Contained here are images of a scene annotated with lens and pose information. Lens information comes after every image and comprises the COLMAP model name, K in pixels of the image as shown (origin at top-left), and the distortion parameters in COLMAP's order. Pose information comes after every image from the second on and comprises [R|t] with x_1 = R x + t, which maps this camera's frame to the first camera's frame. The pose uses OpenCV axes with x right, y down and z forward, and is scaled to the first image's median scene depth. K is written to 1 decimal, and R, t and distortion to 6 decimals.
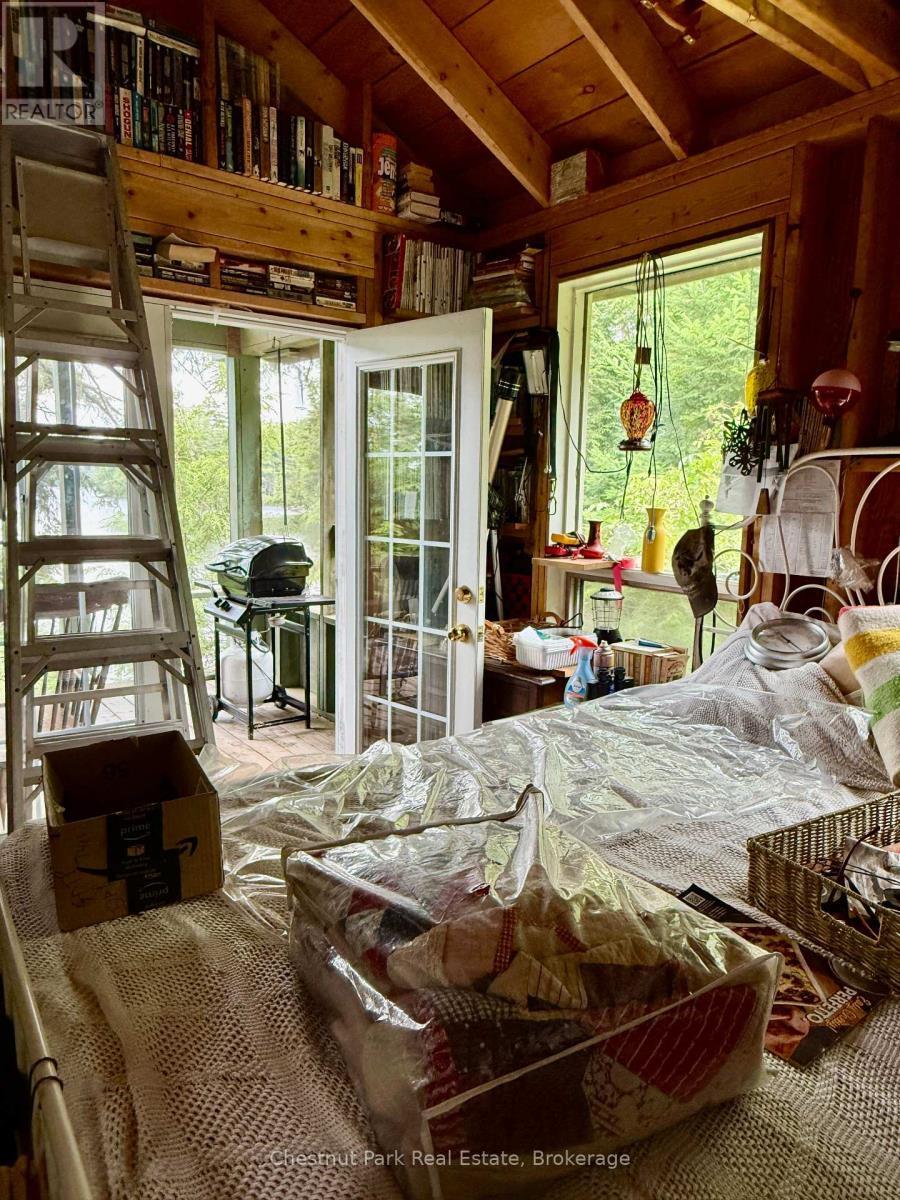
lens RADIAL K [[797.2, 0, 450.0], [0, 797.2, 600.0], [0, 0, 1]] dist [0.000680, 0.000476]
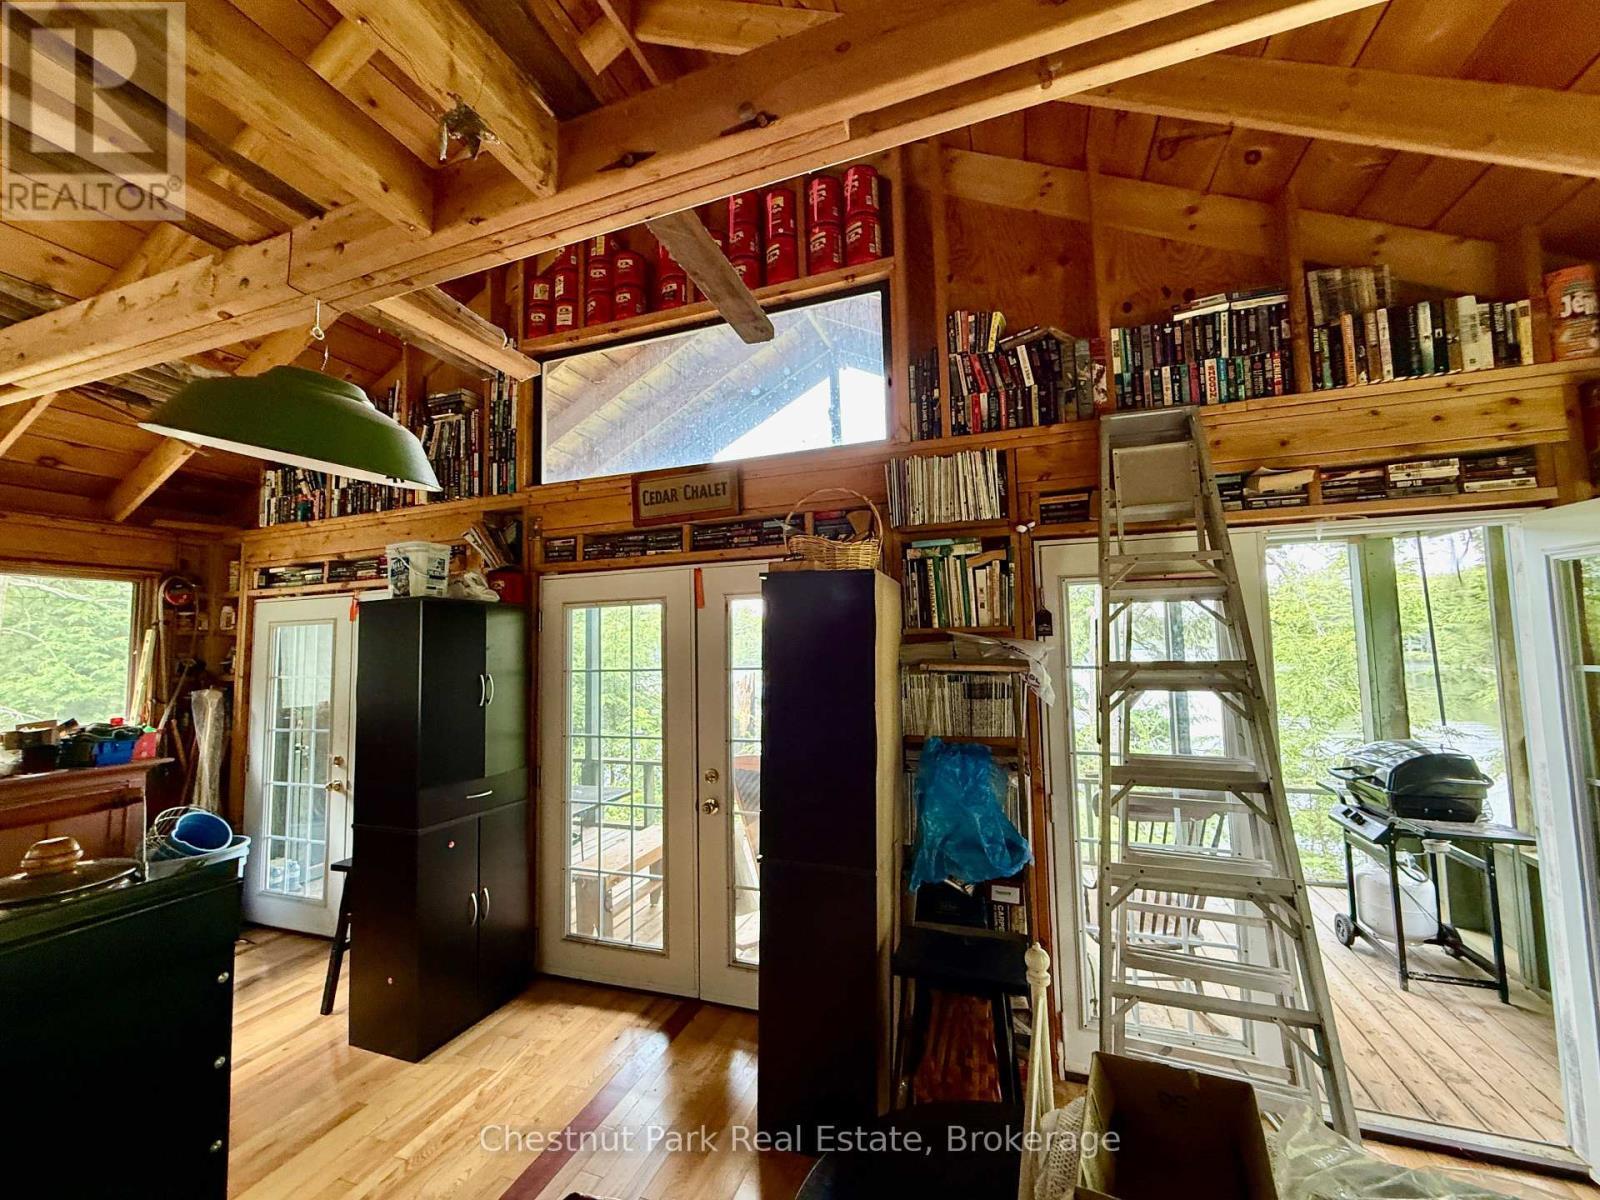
lens RADIAL K [[631.2, 0, 800.0], [0, 631.2, 600.0], [0, 0, 1]] dist [-0.001124, 0.000181]
pose [[0.537305, -0.093882, -0.838146, 0.003162], [-0.089494, 0.981828, -0.167348, -0.086047], [0.838626, 0.164926, 0.519139, 0.081854]]
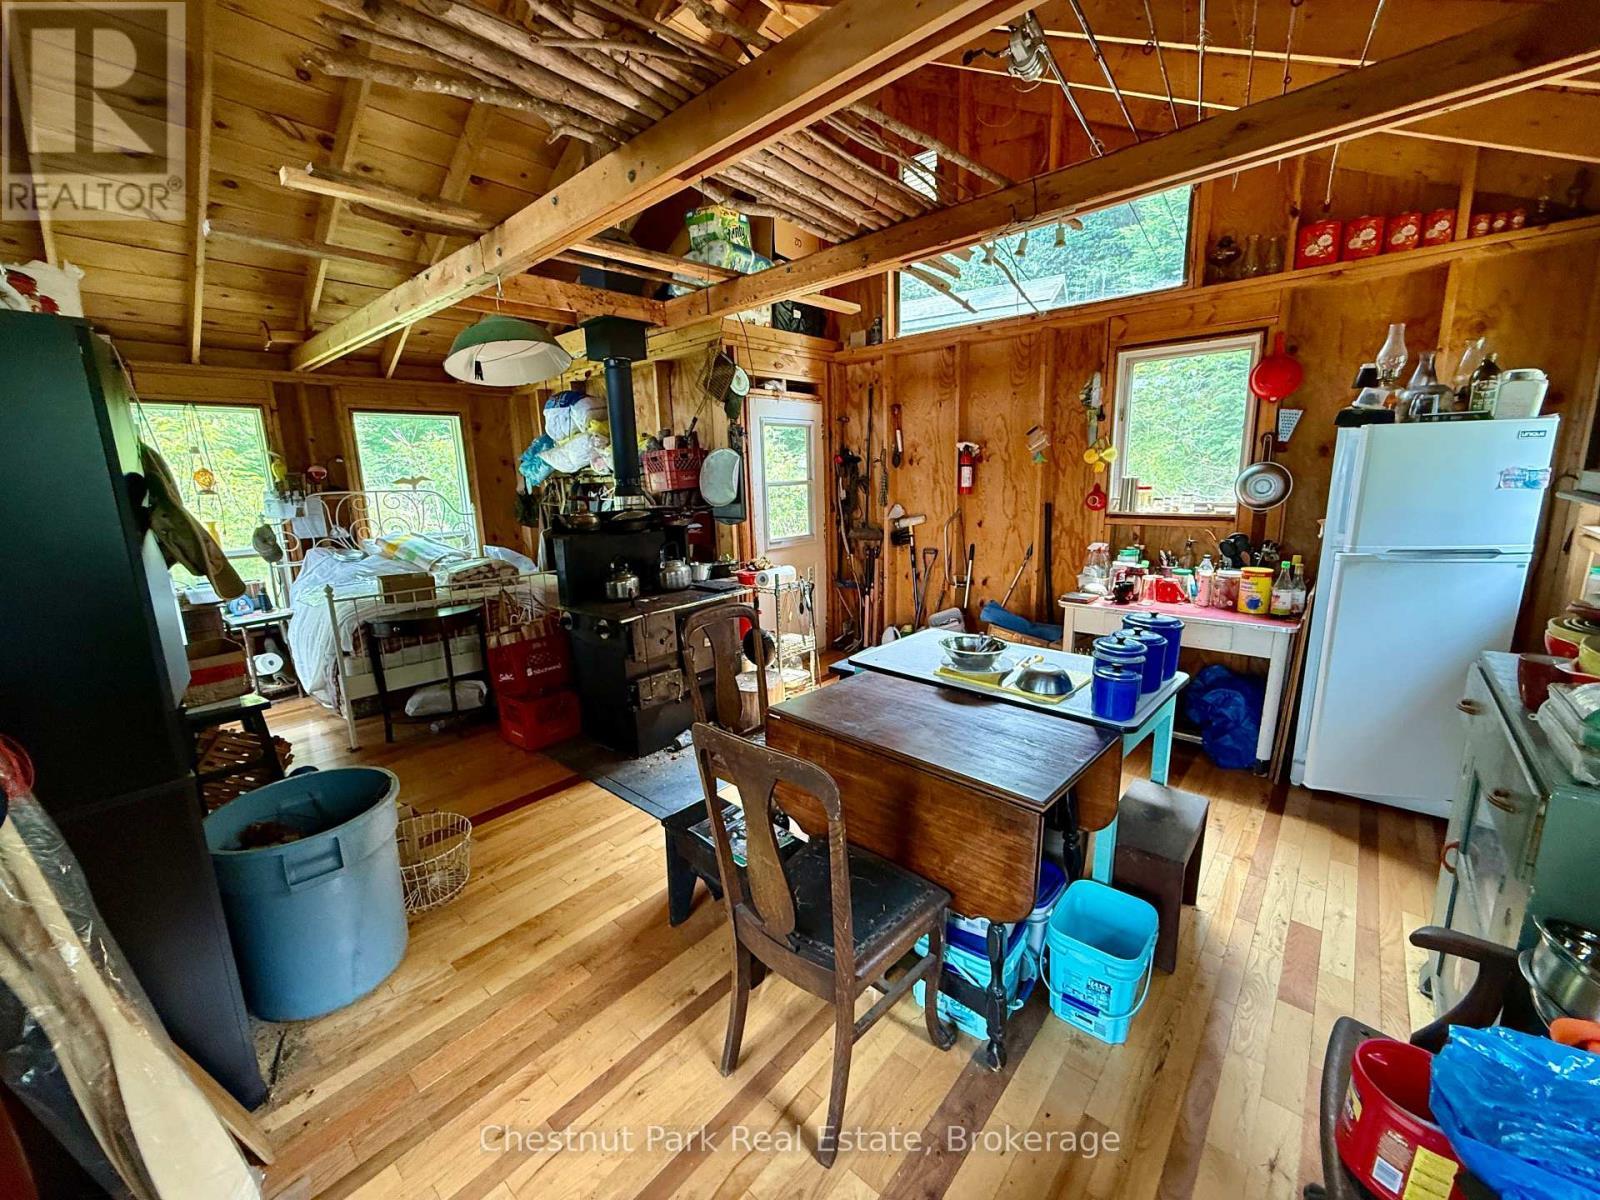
lens RADIAL K [[631.2, 0, 800.0], [0, 631.2, 600.0], [0, 0, 1]] dist [-0.001124, 0.000181]
pose [[-0.189781, -0.202316, 0.960756, -1.623890], [0.159957, 0.959095, 0.233563, -0.054887], [-0.968709, 0.198005, -0.149656, -0.203289]]
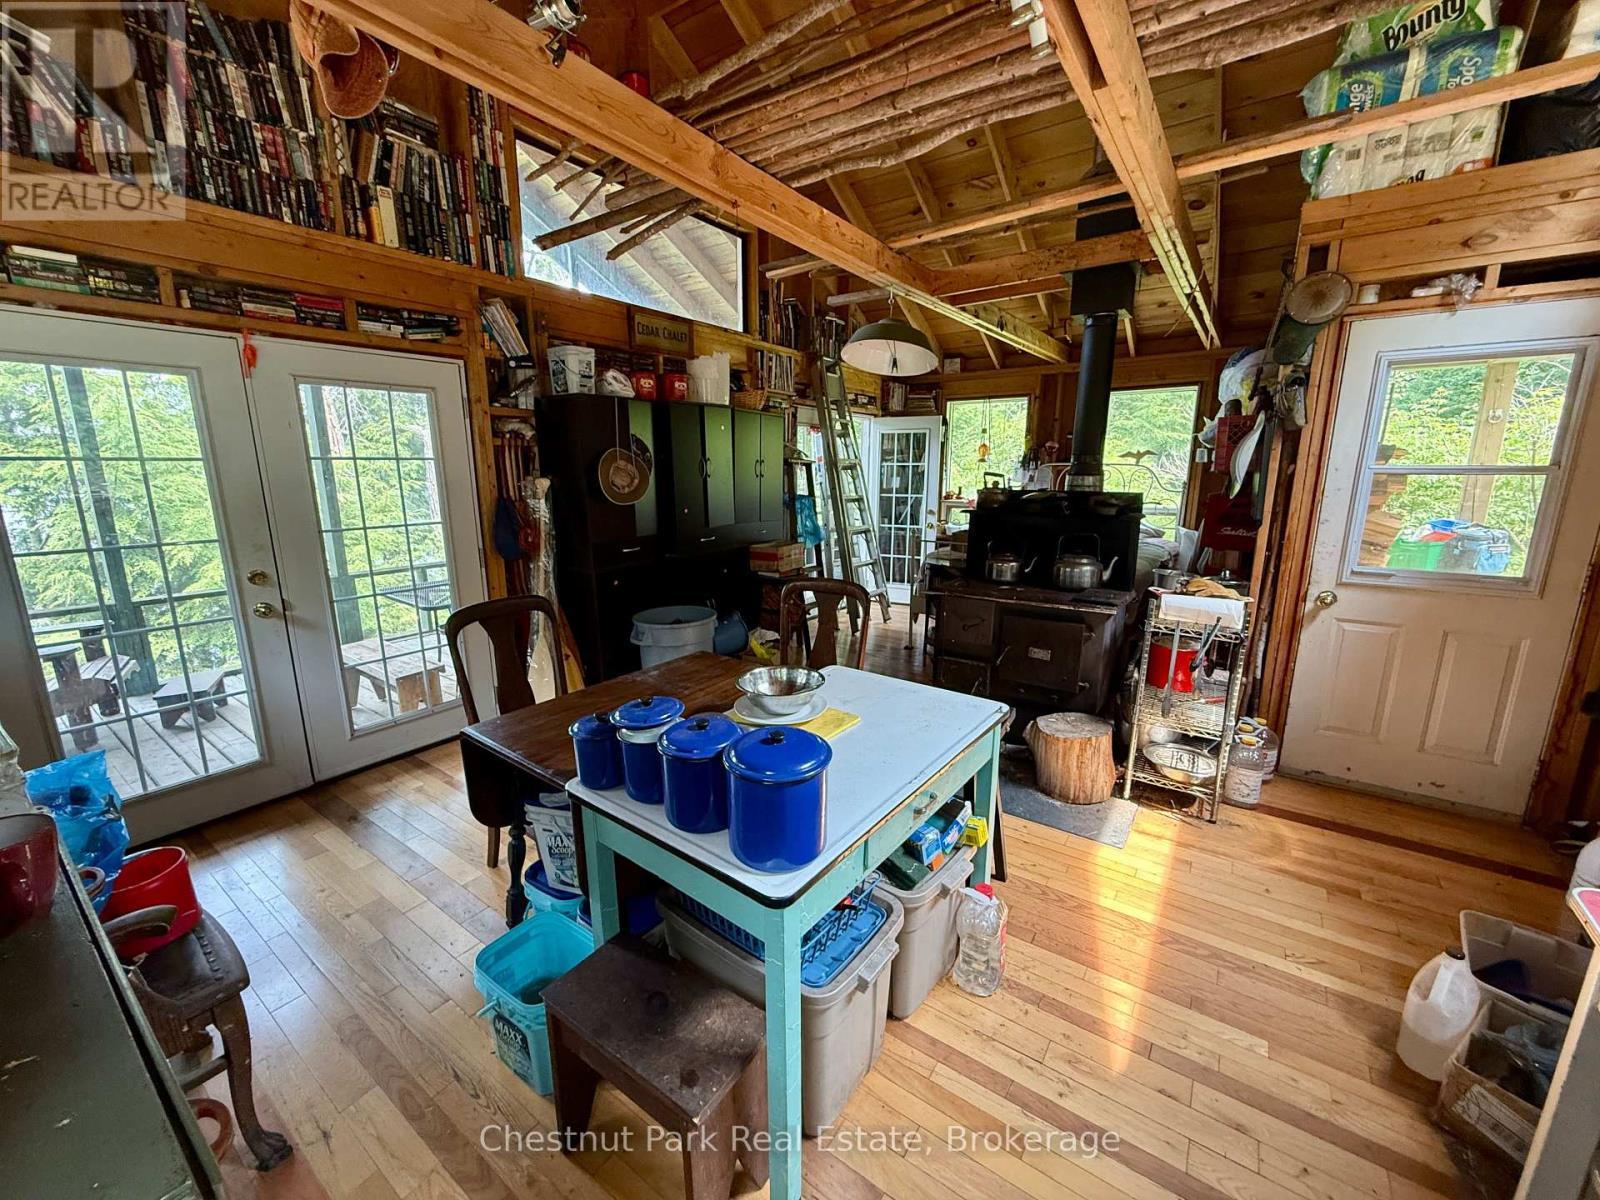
lens RADIAL K [[631.2, 0, 800.0], [0, 631.2, 600.0], [0, 0, 1]] dist [-0.001124, 0.000181]
pose [[0.953377, -0.084287, 0.289772, -1.095531], [0.062030, 0.994434, 0.085170, 0.079148], [-0.295337, -0.063225, 0.953299, -1.044468]]
